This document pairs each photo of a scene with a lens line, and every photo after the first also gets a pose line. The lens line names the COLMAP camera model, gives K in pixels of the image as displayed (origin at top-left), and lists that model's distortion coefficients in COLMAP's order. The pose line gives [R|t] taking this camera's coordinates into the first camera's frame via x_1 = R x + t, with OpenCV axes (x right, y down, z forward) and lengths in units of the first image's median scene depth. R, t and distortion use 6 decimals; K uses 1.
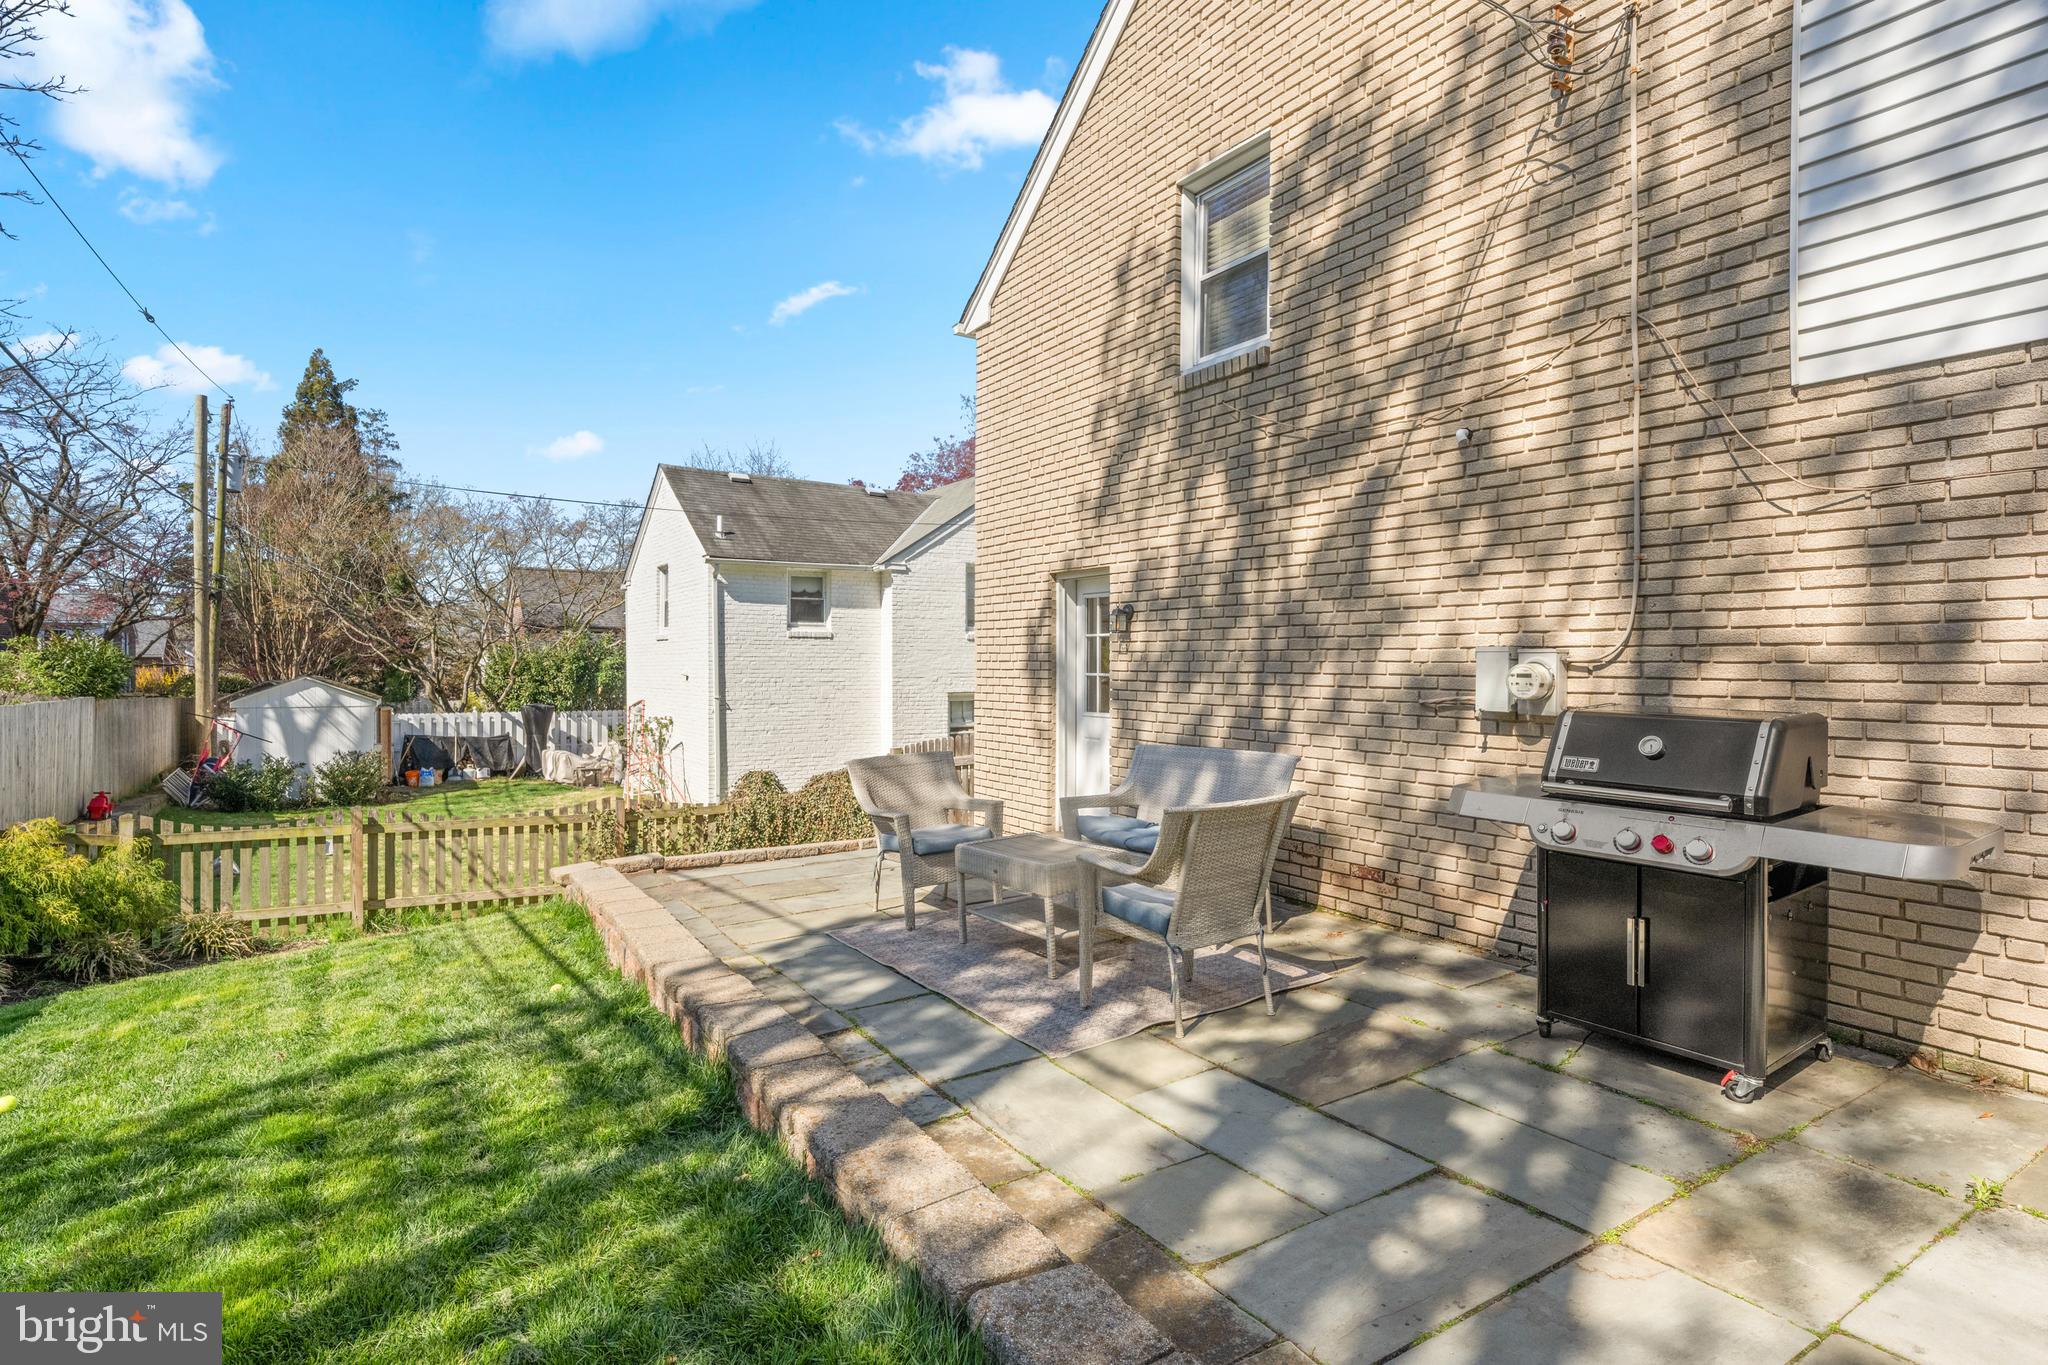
lens RADIAL K [[1032.0, 0, 1027.2], [0, 1032.0, 665.9], [0, 0, 1]] dist [0.000011, -0.000736]
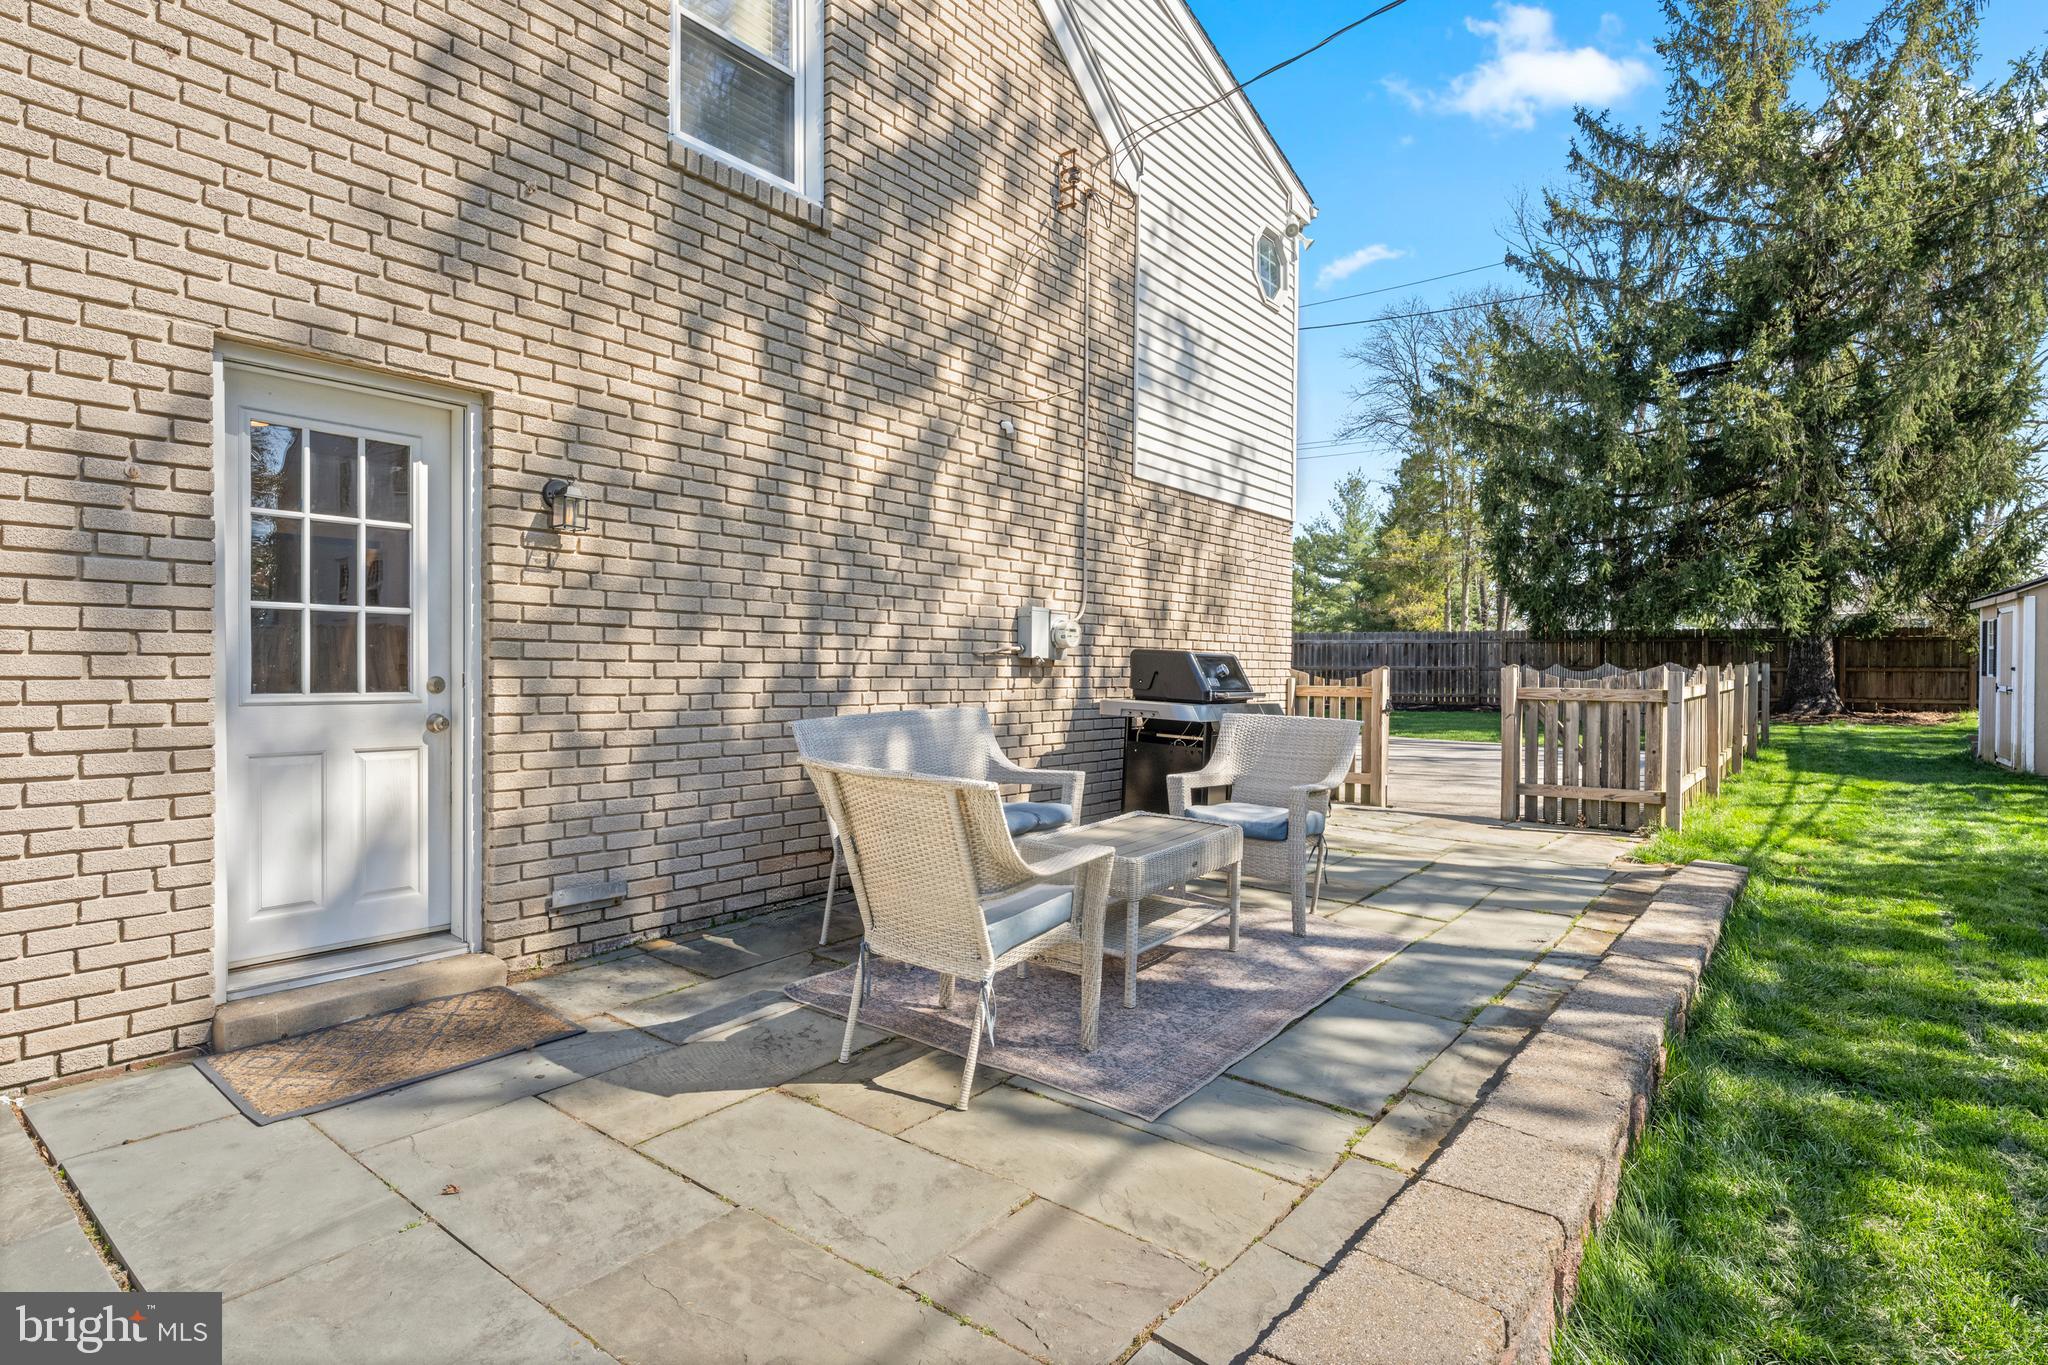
lens RADIAL K [[1034.5, 0, 1030.6], [0, 1034.5, 684.4], [0, 0, 1]] dist [0.004175, 0.000175]
pose [[-0.331673, -0.011897, 0.943319, -0.536360], [0.000462, 0.999918, 0.012773, 0.043457], [-0.943394, 0.004673, -0.331640, 1.032191]]
